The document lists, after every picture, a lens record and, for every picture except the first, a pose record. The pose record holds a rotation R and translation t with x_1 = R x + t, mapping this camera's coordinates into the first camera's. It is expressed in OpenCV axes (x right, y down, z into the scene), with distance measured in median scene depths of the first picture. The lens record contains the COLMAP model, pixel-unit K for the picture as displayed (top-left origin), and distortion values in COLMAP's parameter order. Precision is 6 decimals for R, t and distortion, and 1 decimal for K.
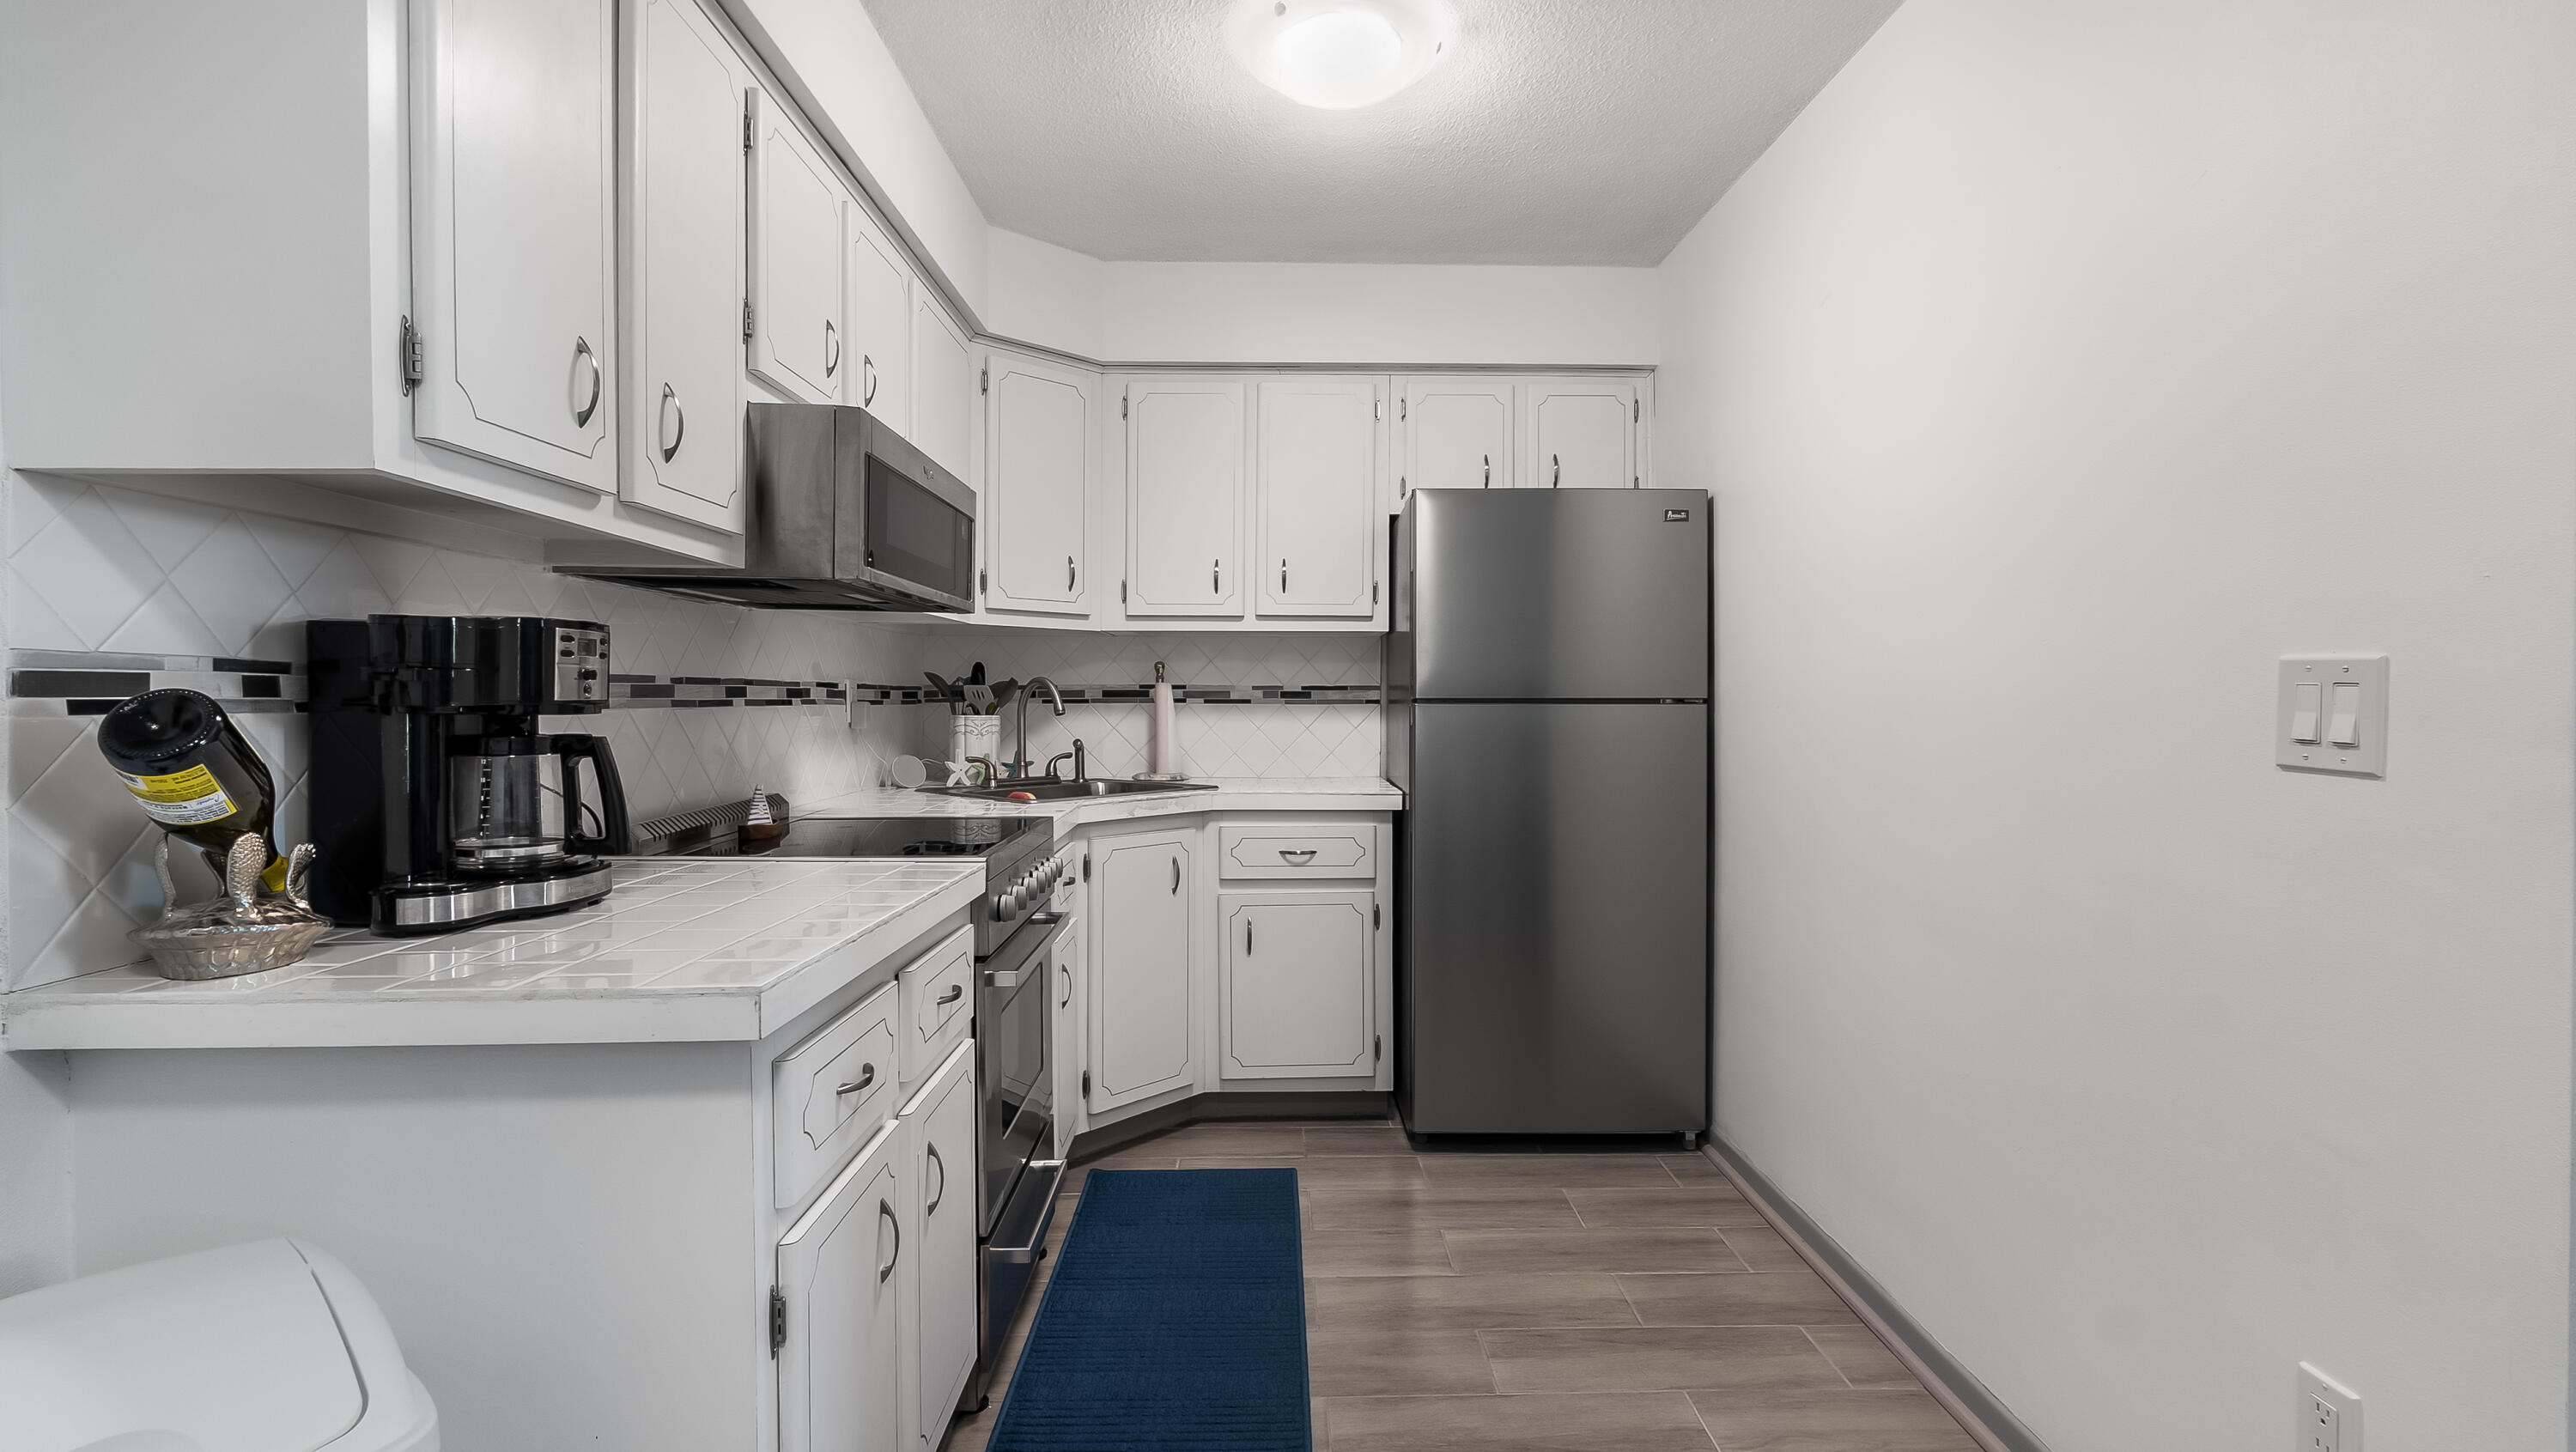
lens RADIAL K [[1189.0, 0, 1293.3], [0, 1189.0, 721.9], [0, 0, 1]] dist [-0.007597, 0.001330]
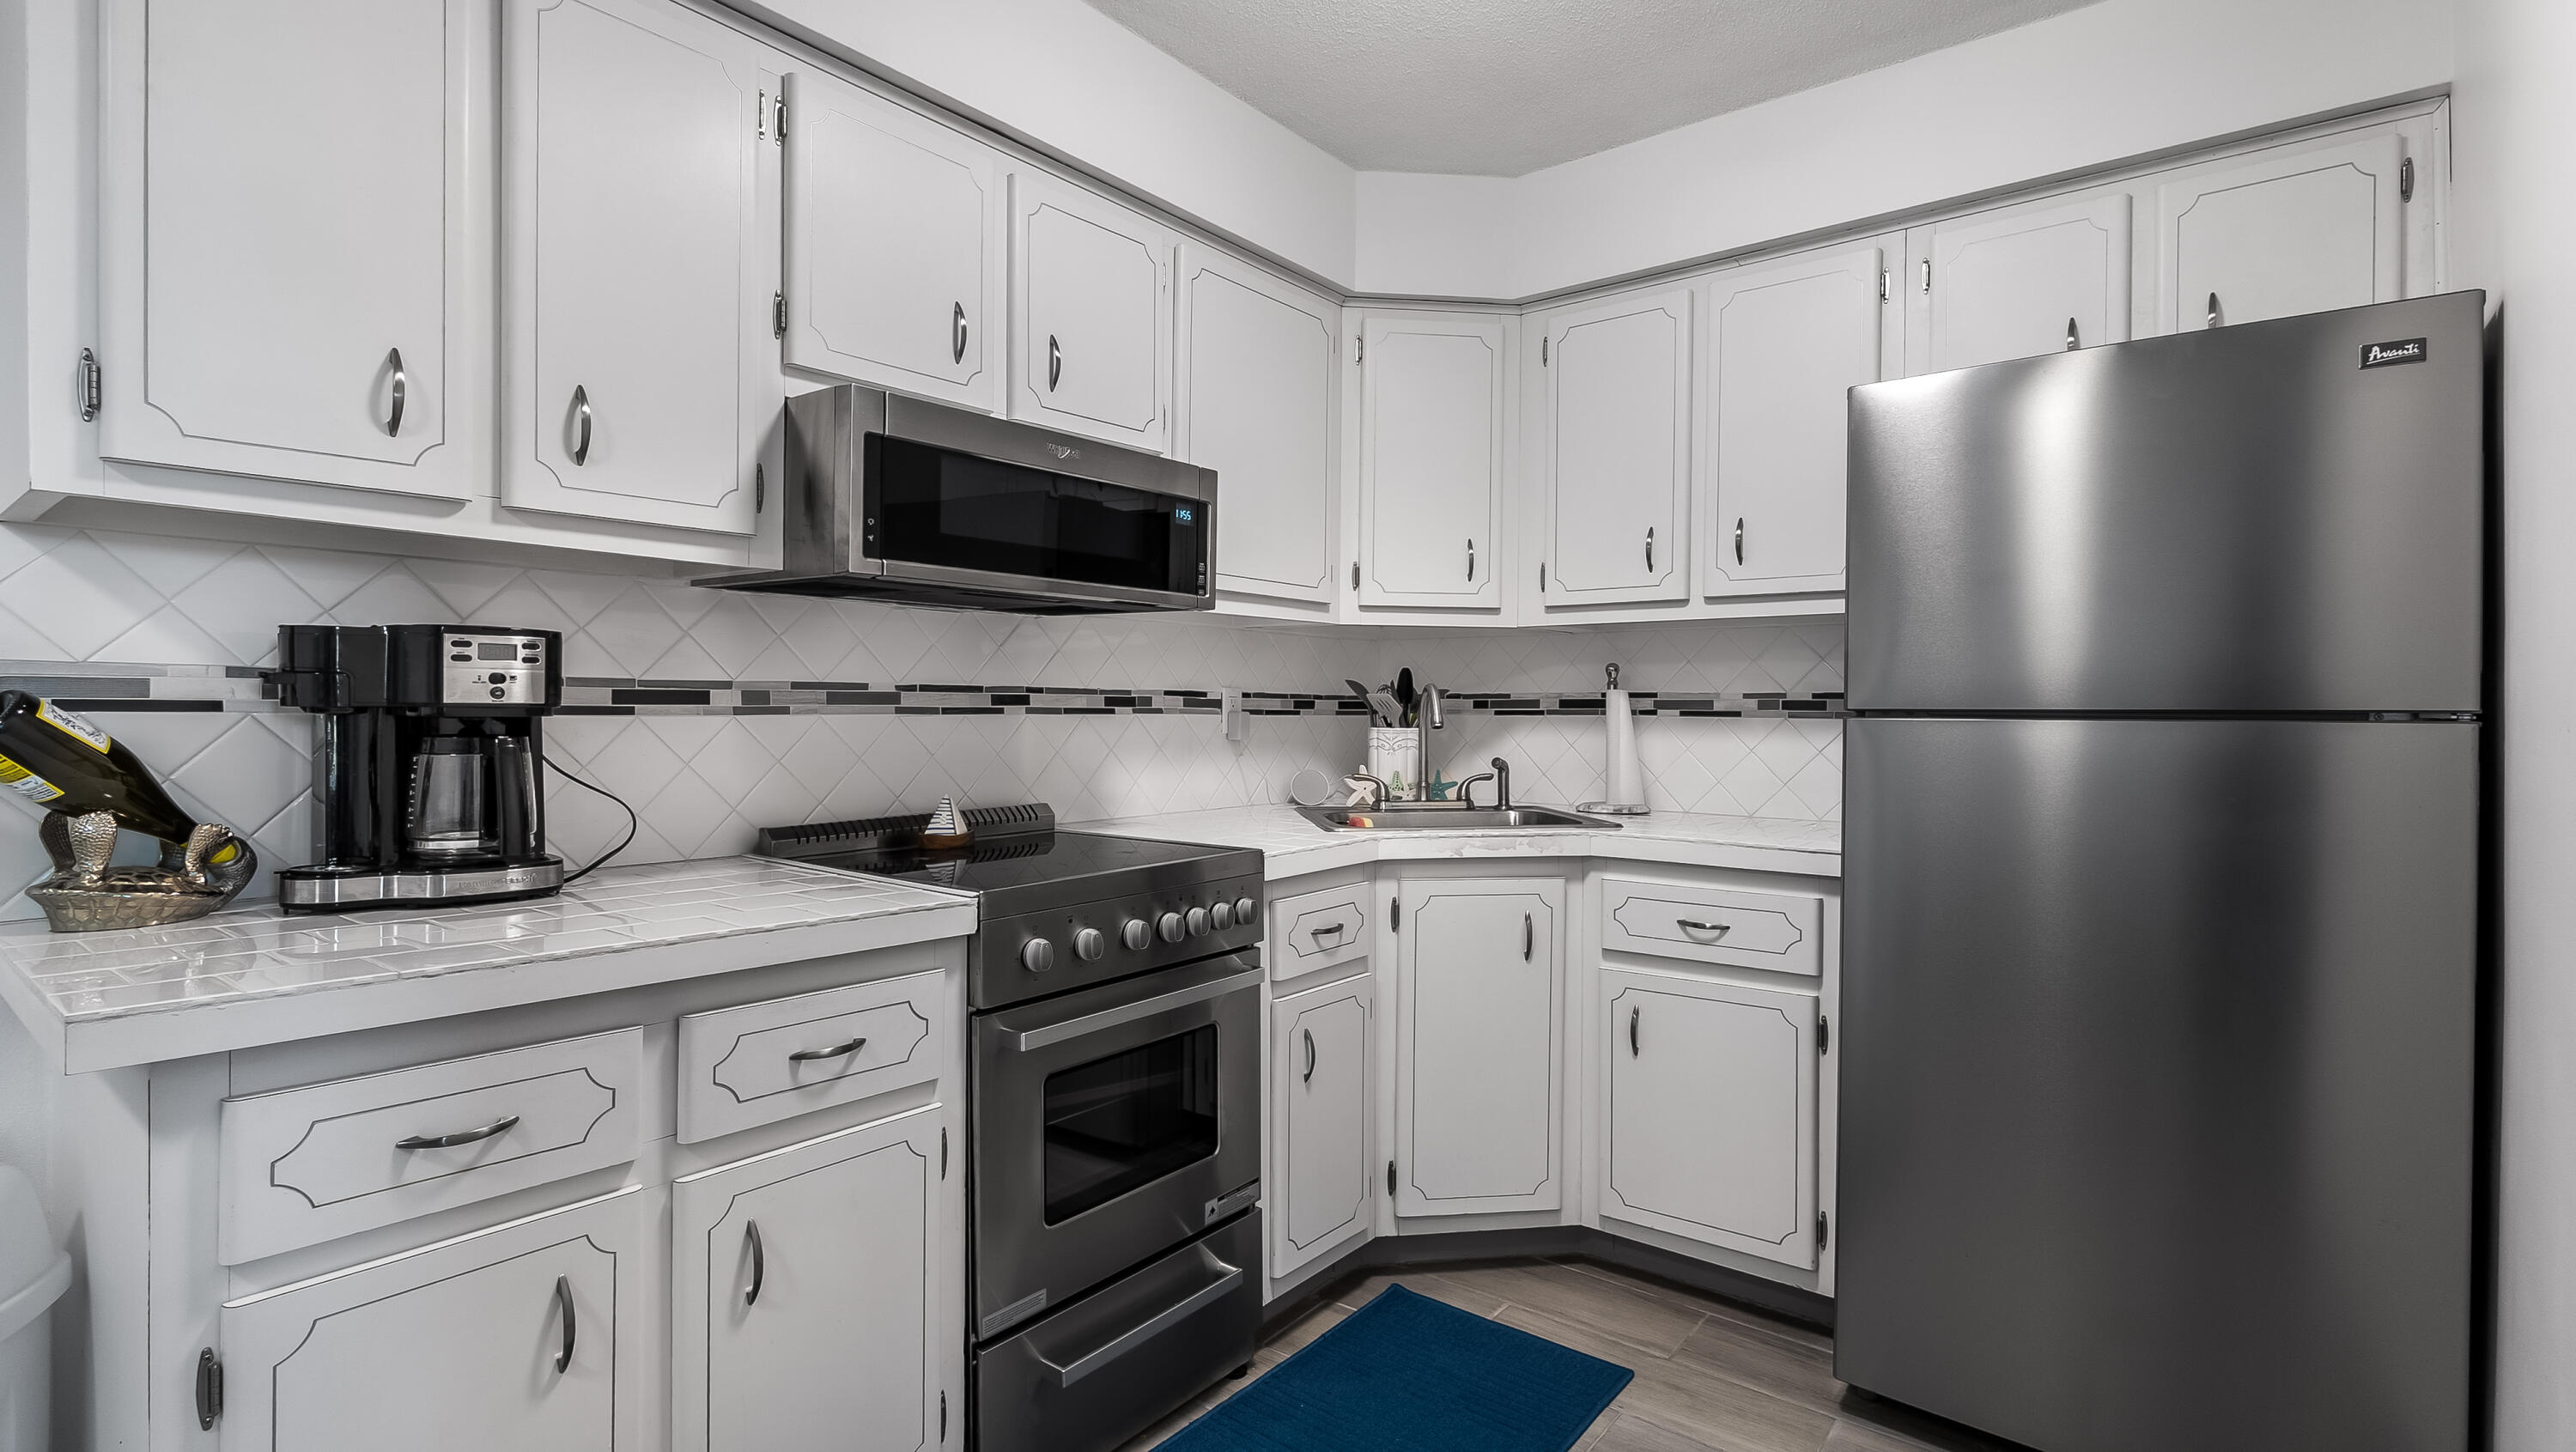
lens RADIAL K [[1189.0, 0, 1298.4], [0, 1189.0, 721.7], [0, 0, 1]] dist [-0.007597, 0.001330]
pose [[0.768415, 0.009036, -0.639888, 0.280404], [-0.017349, 0.999827, -0.006715, -0.003289], [0.639716, 0.016261, 0.768439, 0.303562]]
